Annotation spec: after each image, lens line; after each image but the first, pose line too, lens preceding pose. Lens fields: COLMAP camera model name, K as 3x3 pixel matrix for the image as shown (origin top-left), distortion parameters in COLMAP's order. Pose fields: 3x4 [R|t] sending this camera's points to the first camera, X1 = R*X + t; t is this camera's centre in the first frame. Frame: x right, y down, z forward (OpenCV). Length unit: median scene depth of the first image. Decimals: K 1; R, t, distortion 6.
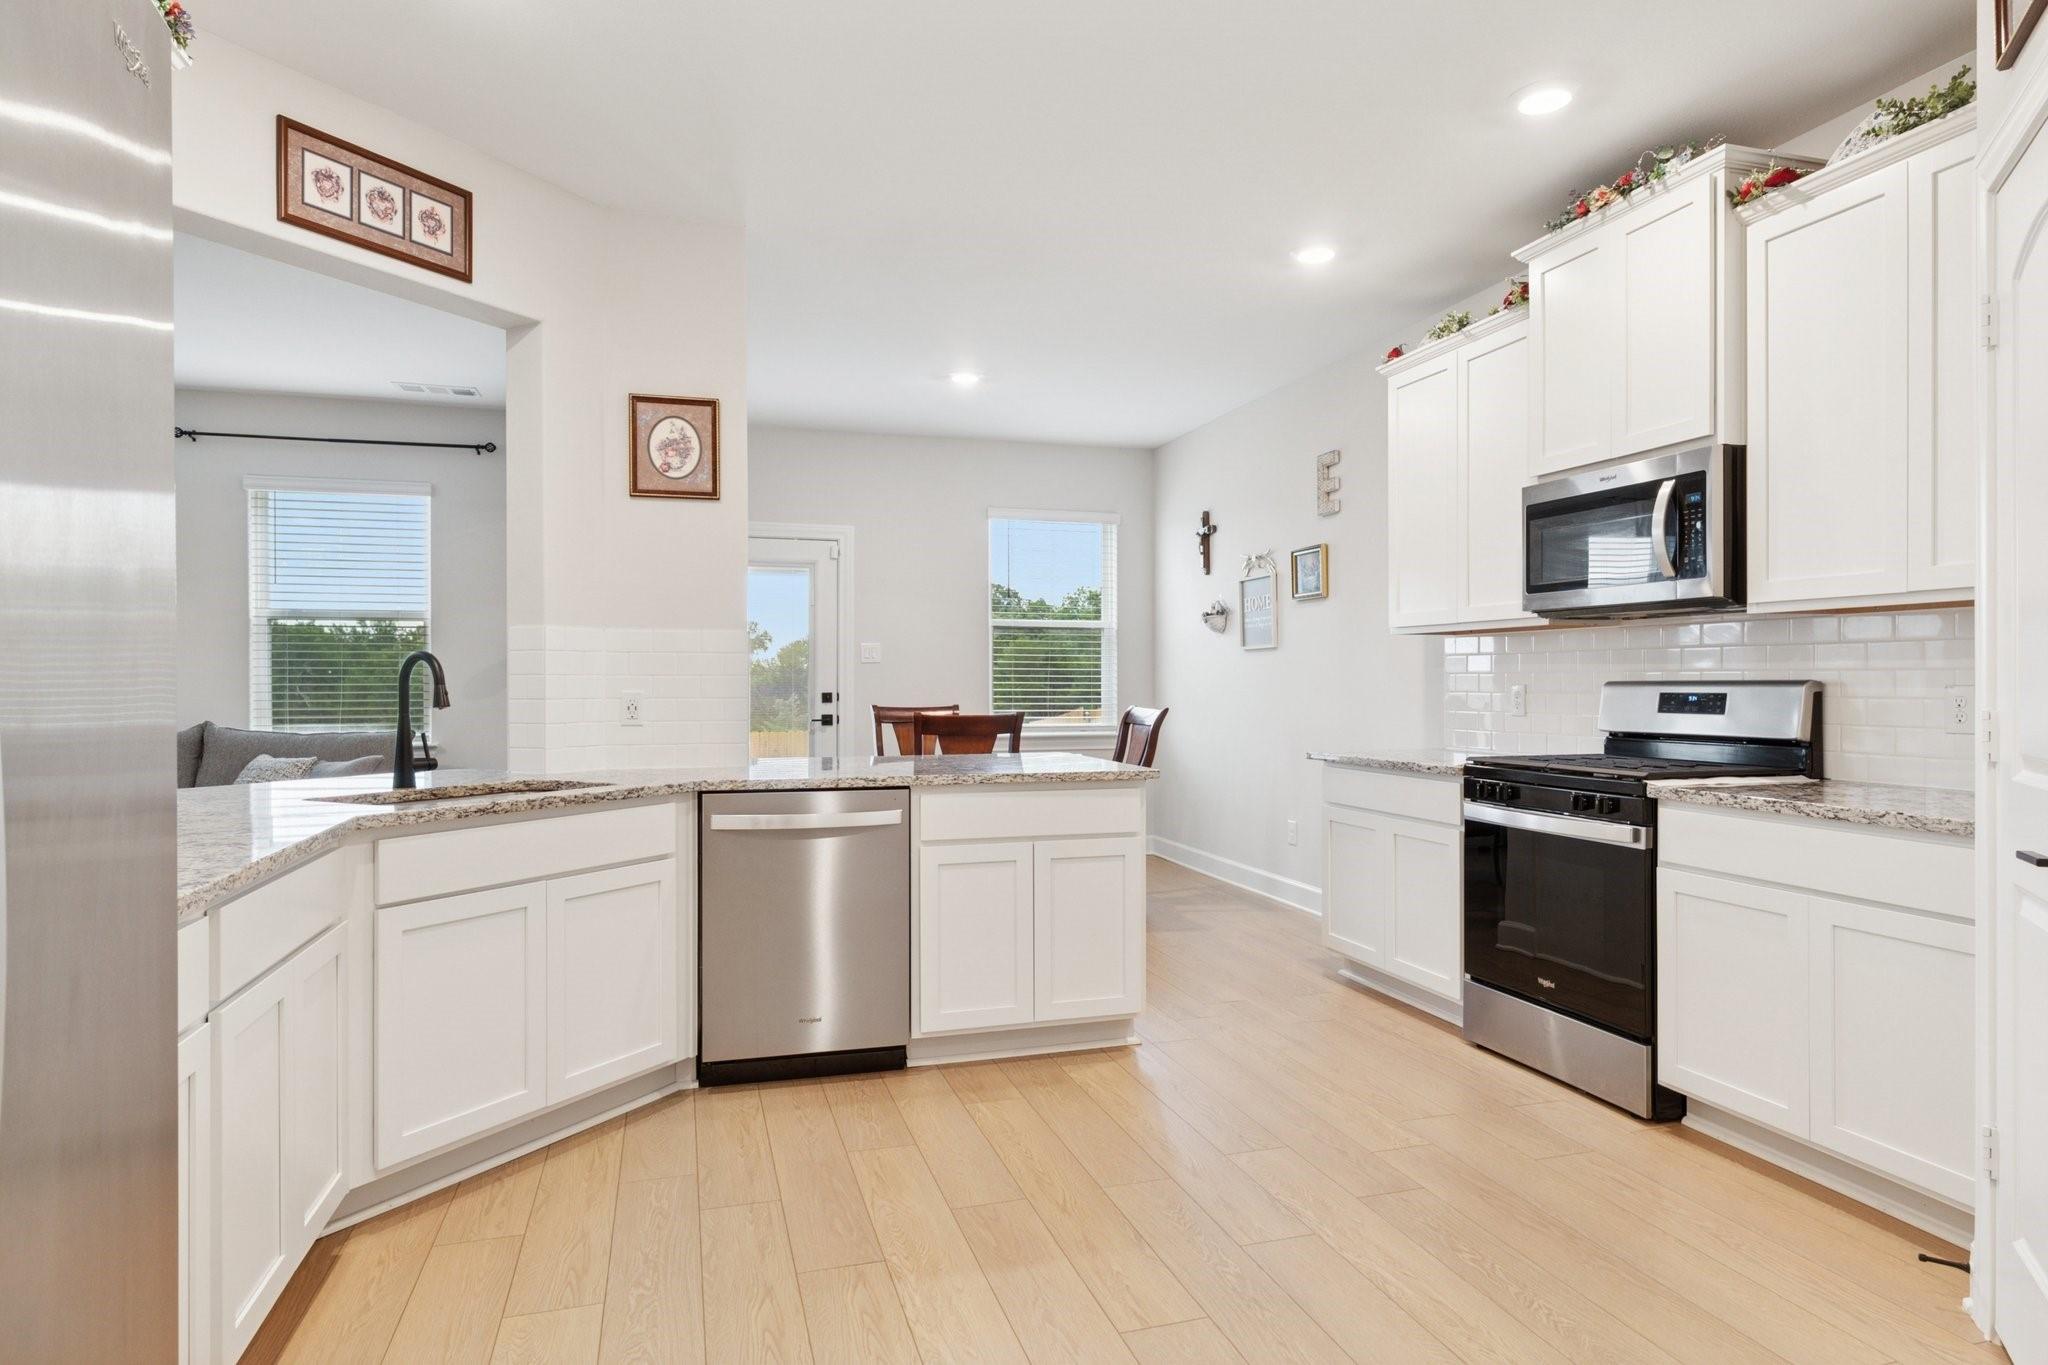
lens RADIAL K [[1168.8, 0, 1026.4], [0, 1168.8, 686.2], [0, 0, 1]] dist [0.001540, -0.001080]
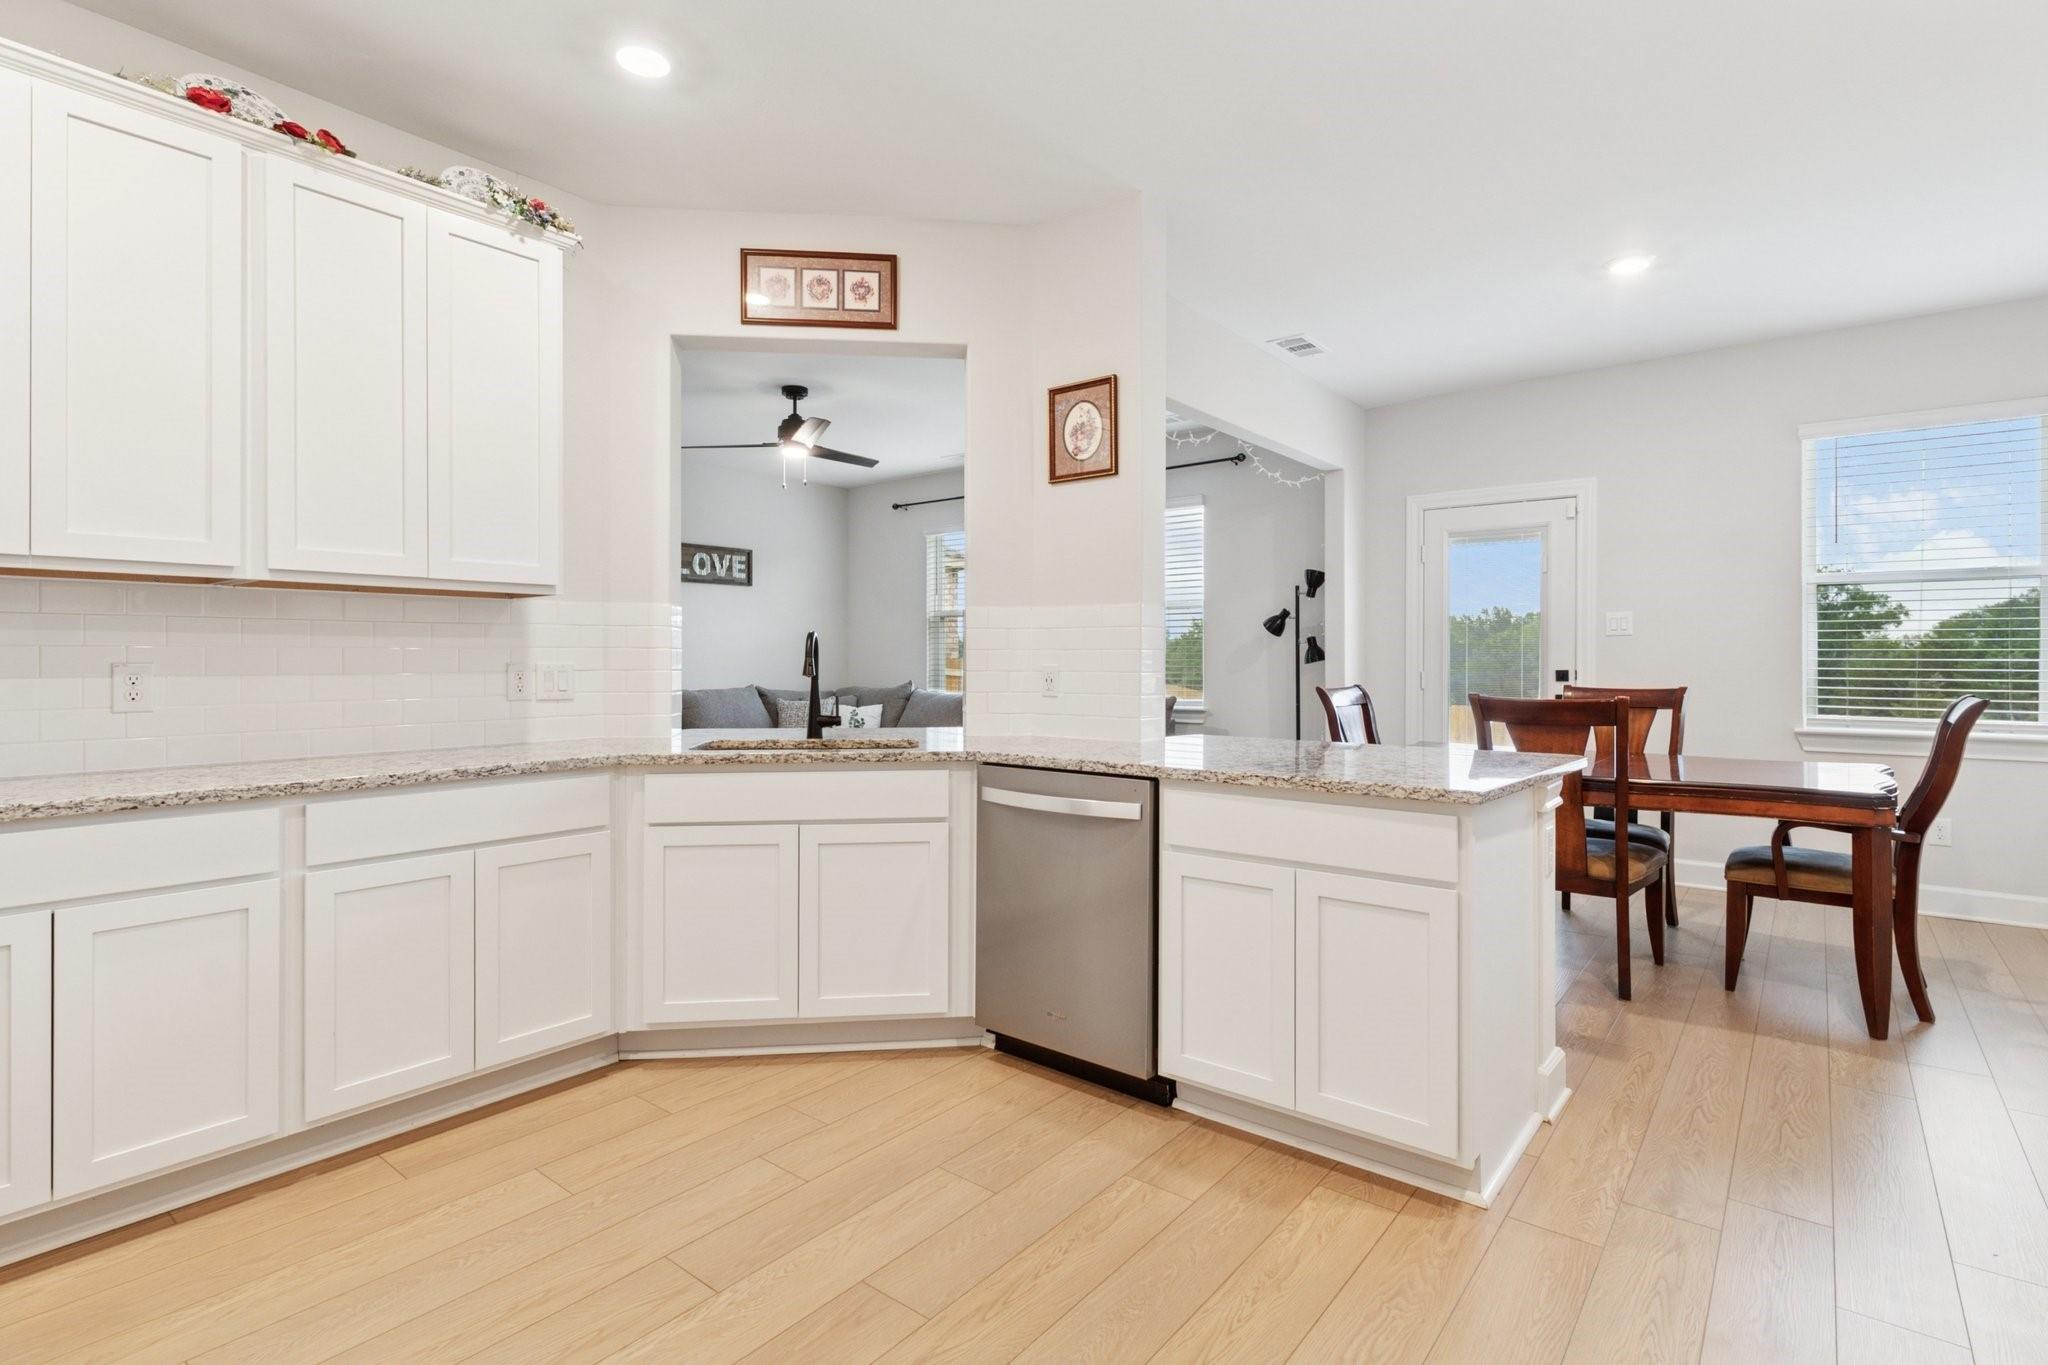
lens RADIAL K [[975.9, 0, 1028.9], [0, 975.9, 661.9], [0, 0, 1]] dist [-0.001696, 0.000974]
pose [[0.574288, 0.003091, -0.818648, 0.432798], [-0.004123, 0.999991, 0.000883, 0.001097], [0.818643, 0.002868, 0.574296, 0.521255]]
